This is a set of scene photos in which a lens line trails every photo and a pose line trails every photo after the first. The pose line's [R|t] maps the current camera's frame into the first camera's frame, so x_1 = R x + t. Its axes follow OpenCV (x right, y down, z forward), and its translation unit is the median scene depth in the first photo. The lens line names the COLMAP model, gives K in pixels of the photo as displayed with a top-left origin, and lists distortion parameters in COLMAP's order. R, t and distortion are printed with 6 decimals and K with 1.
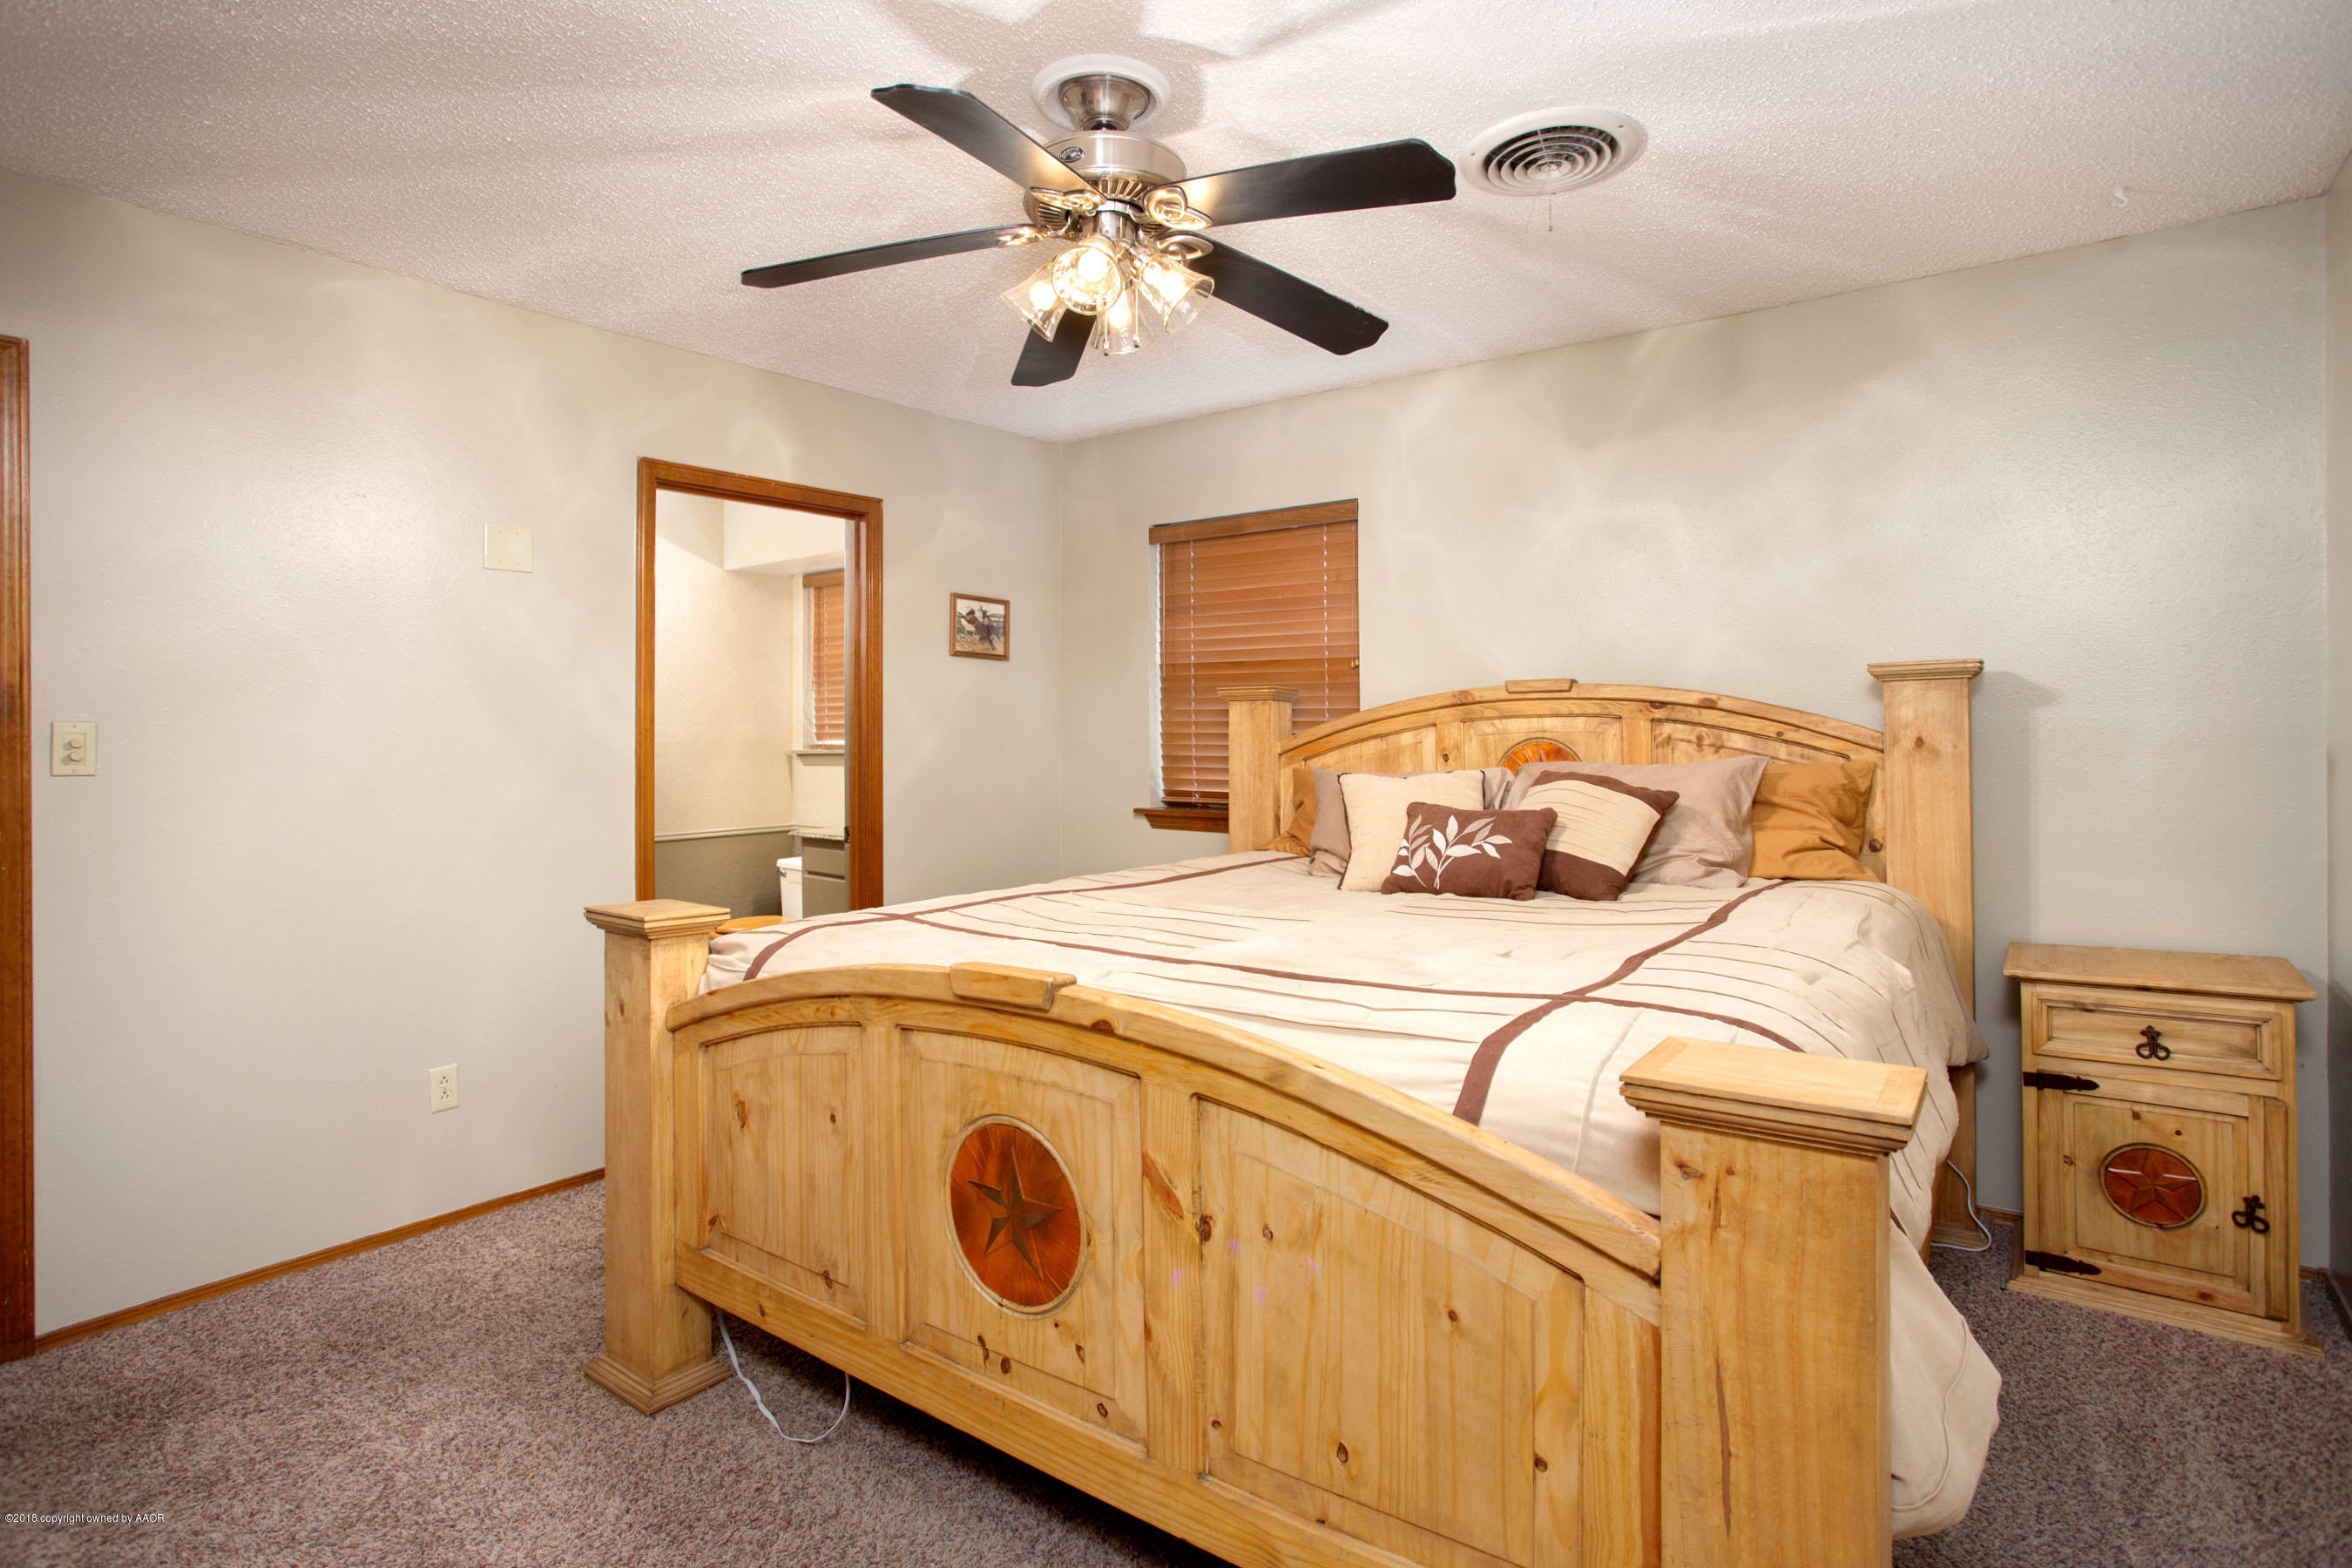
lens RADIAL K [[1118.8, 0, 1178.8], [0, 1118.8, 714.0], [0, 0, 1]] dist [-0.042594, 0.000035]
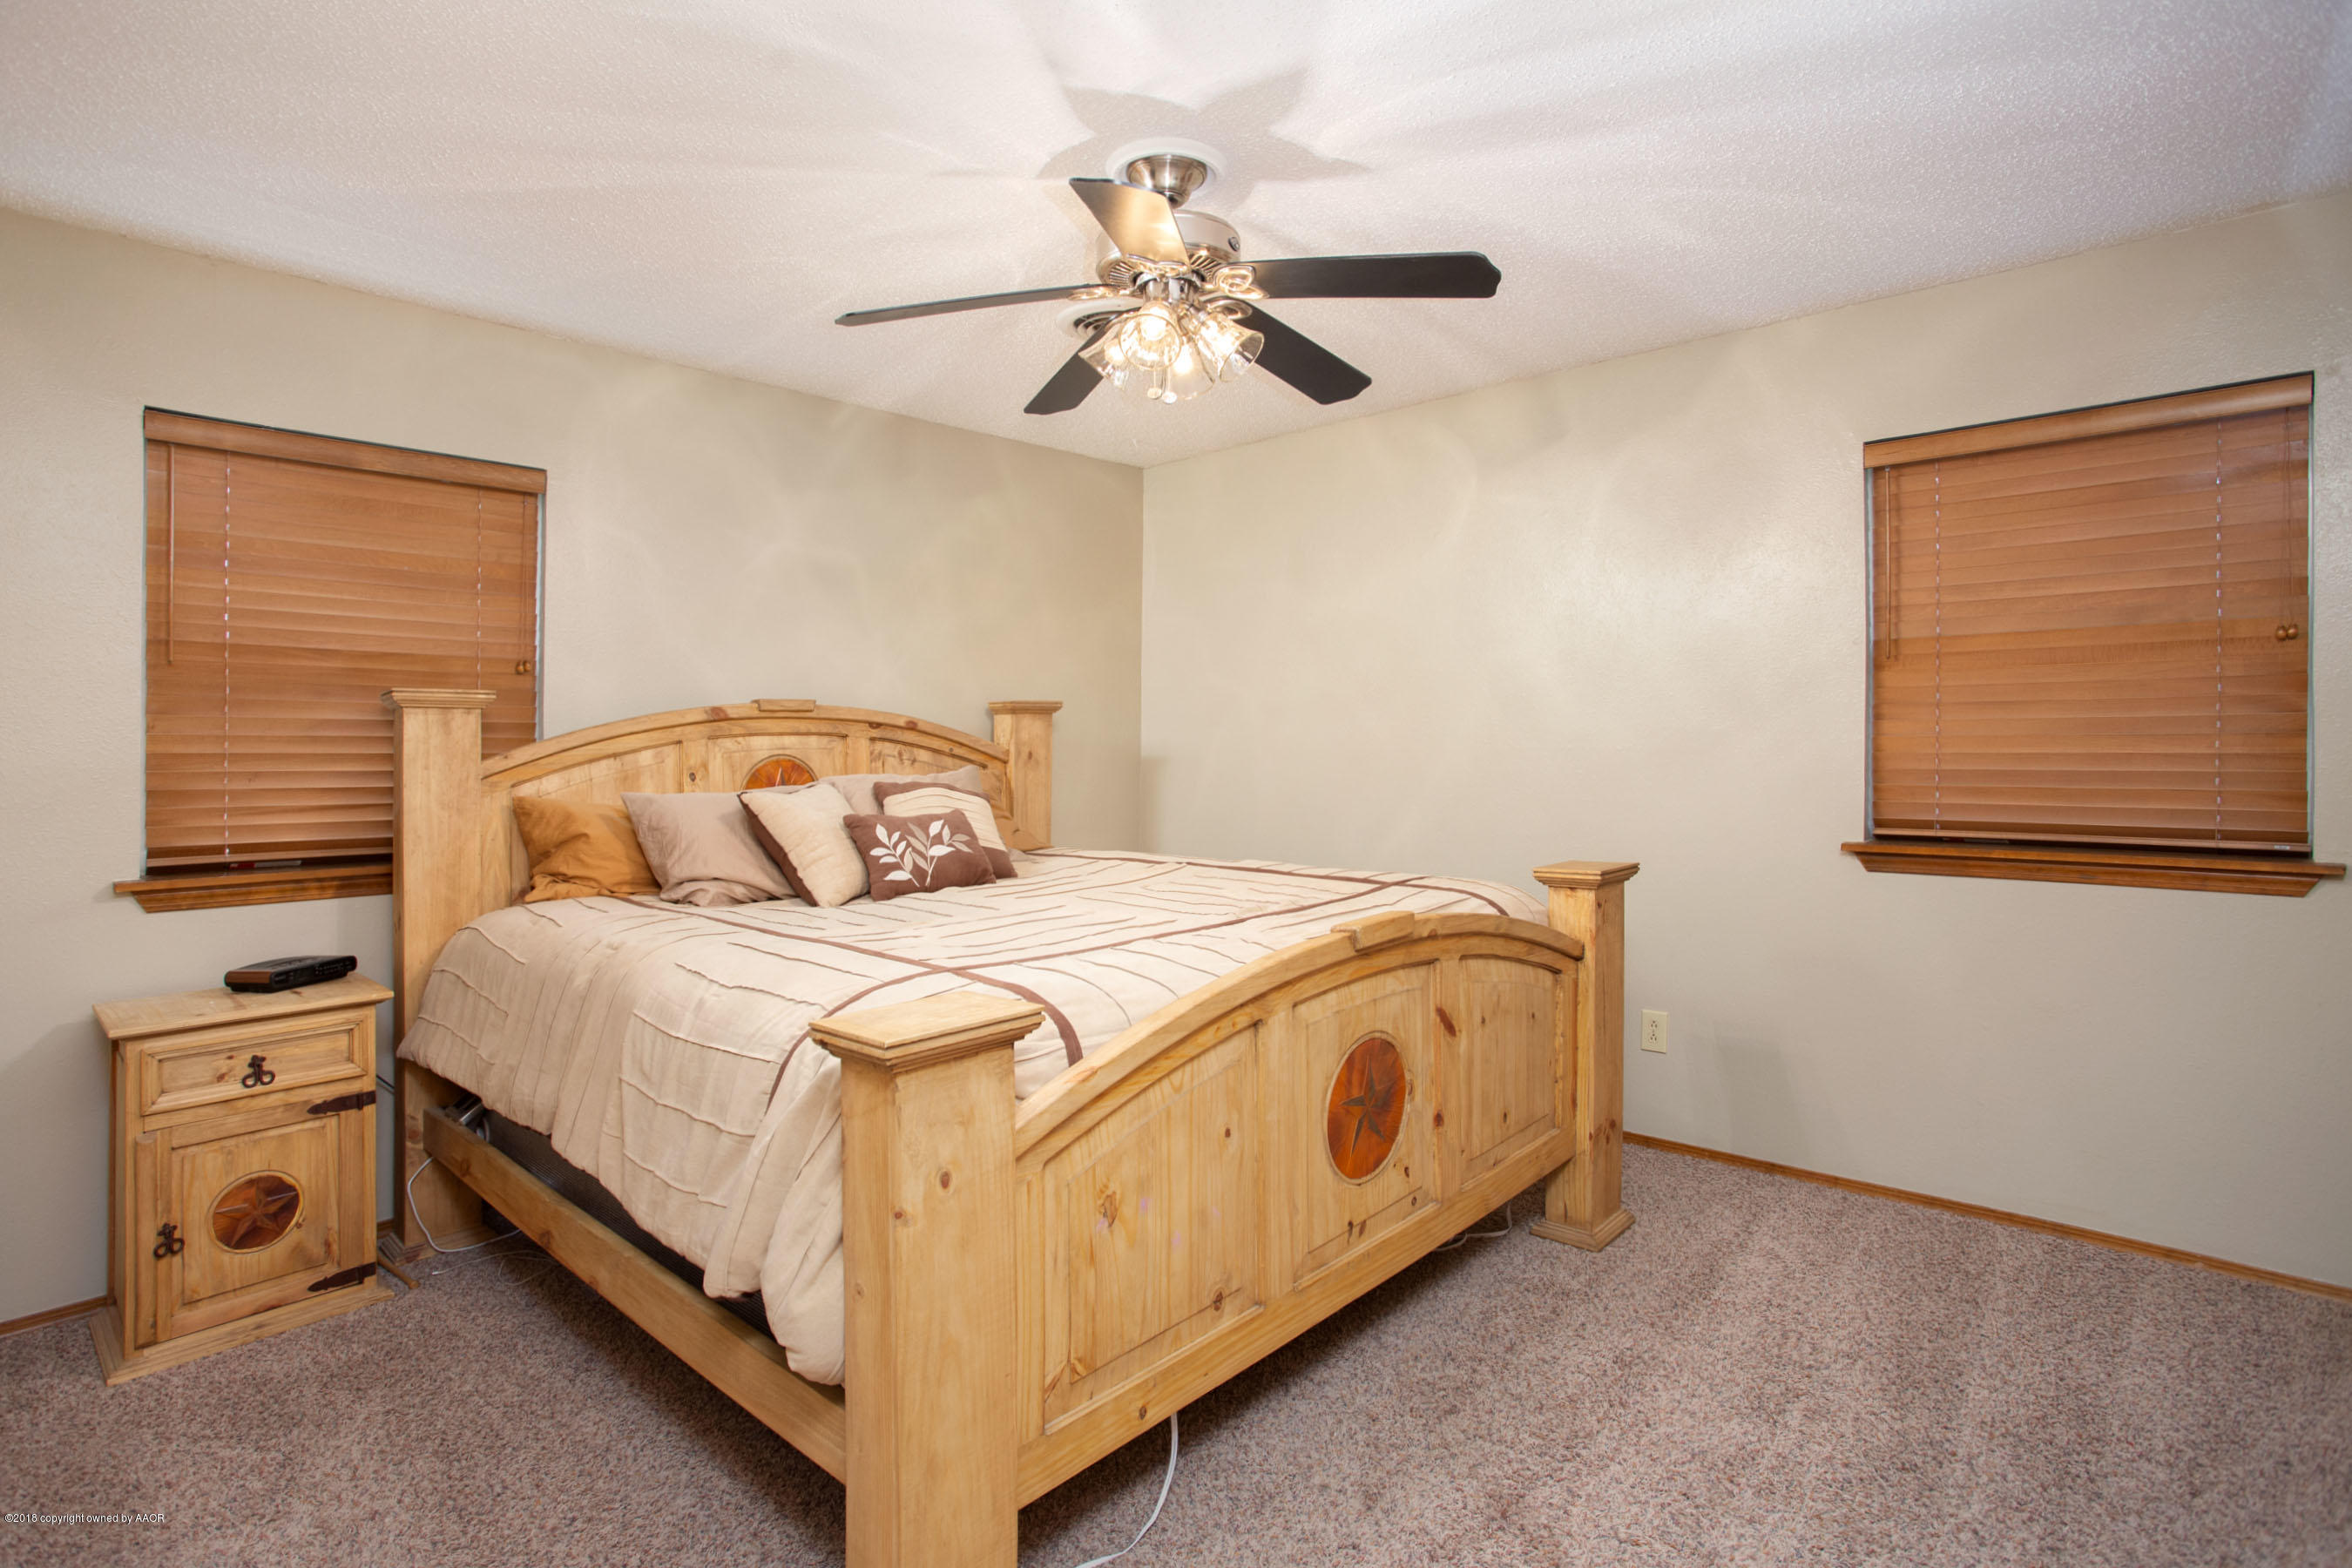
lens RADIAL K [[1174.7, 0, 1137.7], [0, 1174.7, 776.3], [0, 0, 1]] dist [-0.066500, 0.041783]
pose [[0.149315, -0.020378, 0.988580, -0.771225], [-0.005910, 0.999751, 0.021501, 0.017014], [-0.988772, -0.009053, 0.149157, 0.534435]]
